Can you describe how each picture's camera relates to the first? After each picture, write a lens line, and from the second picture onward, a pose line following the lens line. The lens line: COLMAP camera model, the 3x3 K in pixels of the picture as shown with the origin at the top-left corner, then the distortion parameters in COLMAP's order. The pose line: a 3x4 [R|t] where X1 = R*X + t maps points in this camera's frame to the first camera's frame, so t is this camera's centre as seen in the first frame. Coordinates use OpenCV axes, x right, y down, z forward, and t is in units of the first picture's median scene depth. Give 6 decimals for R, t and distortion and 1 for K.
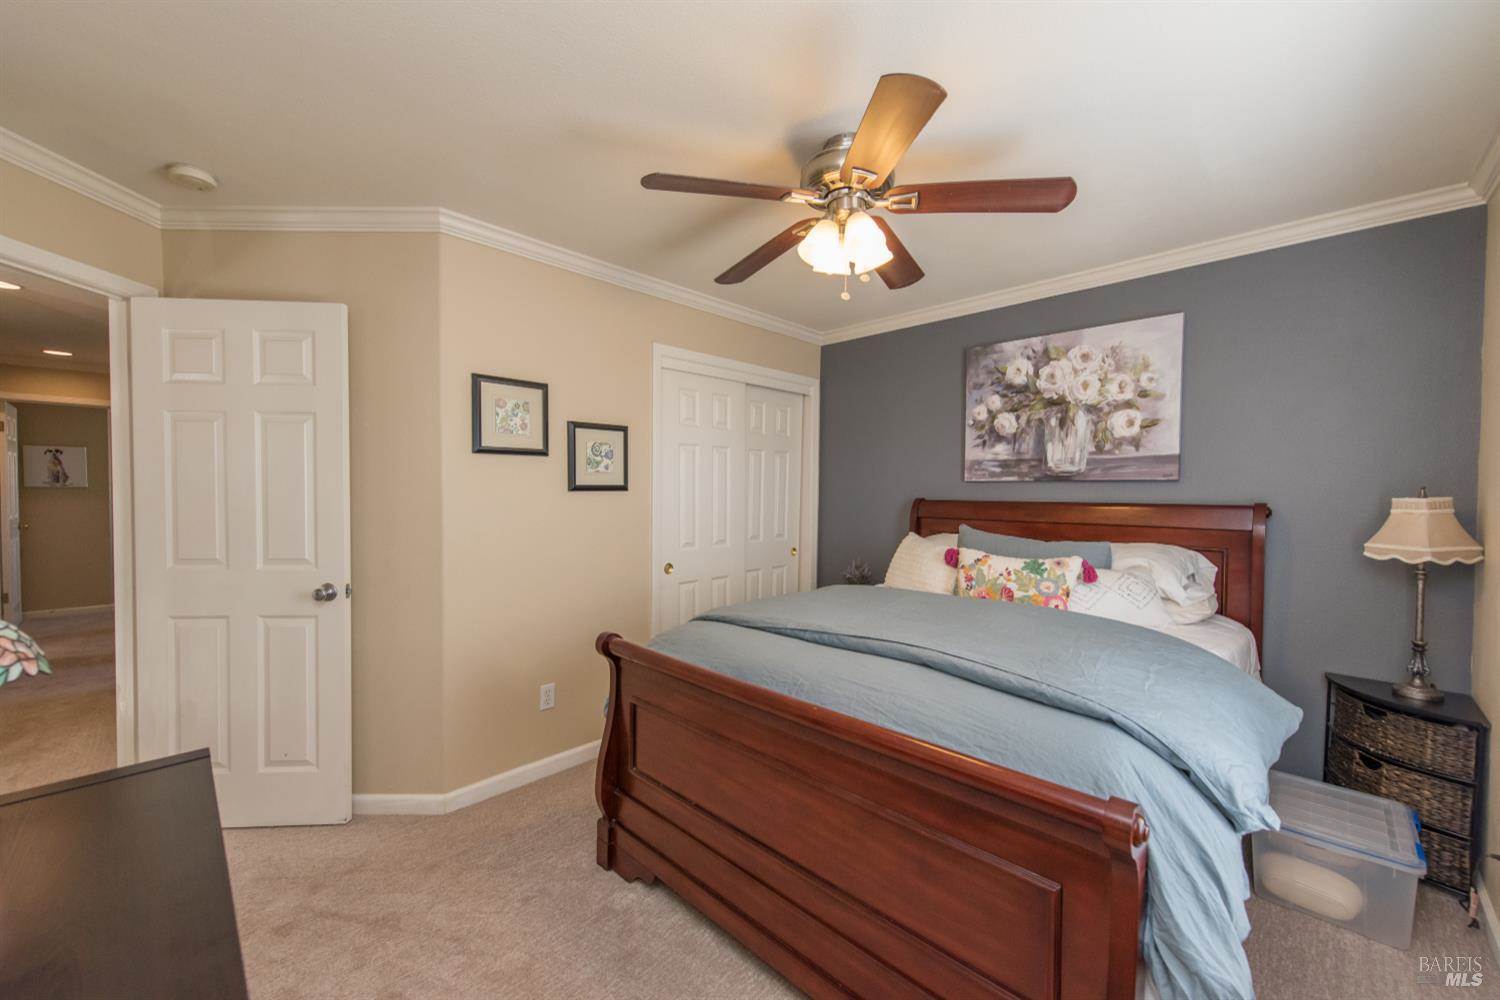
lens RADIAL K [[581.2, 0, 750.0], [0, 581.2, 500.0], [0, 0, 1]] dist [0.000120, -0.000243]
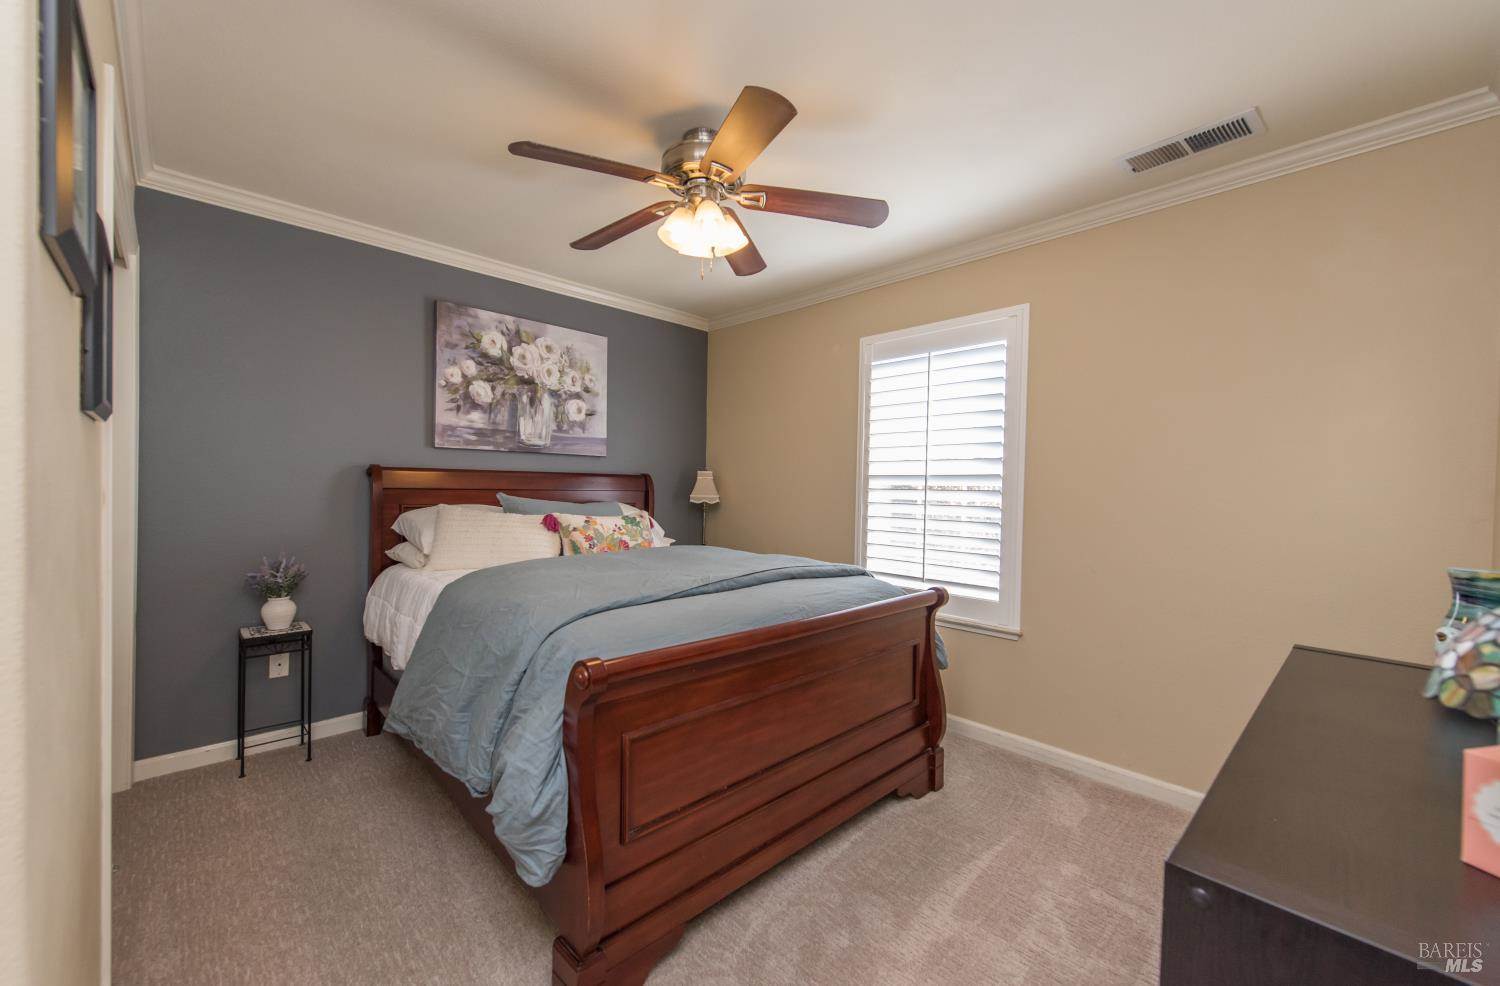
lens RADIAL K [[597.8, 0, 744.6], [0, 597.8, 494.0], [0, 0, 1]] dist [-0.013941, -0.000185]
pose [[0.004649, -0.016733, 0.999849, -0.620077], [-0.001013, 0.999859, 0.016738, 0.027248], [-0.999989, -0.001090, 0.004631, 0.585422]]
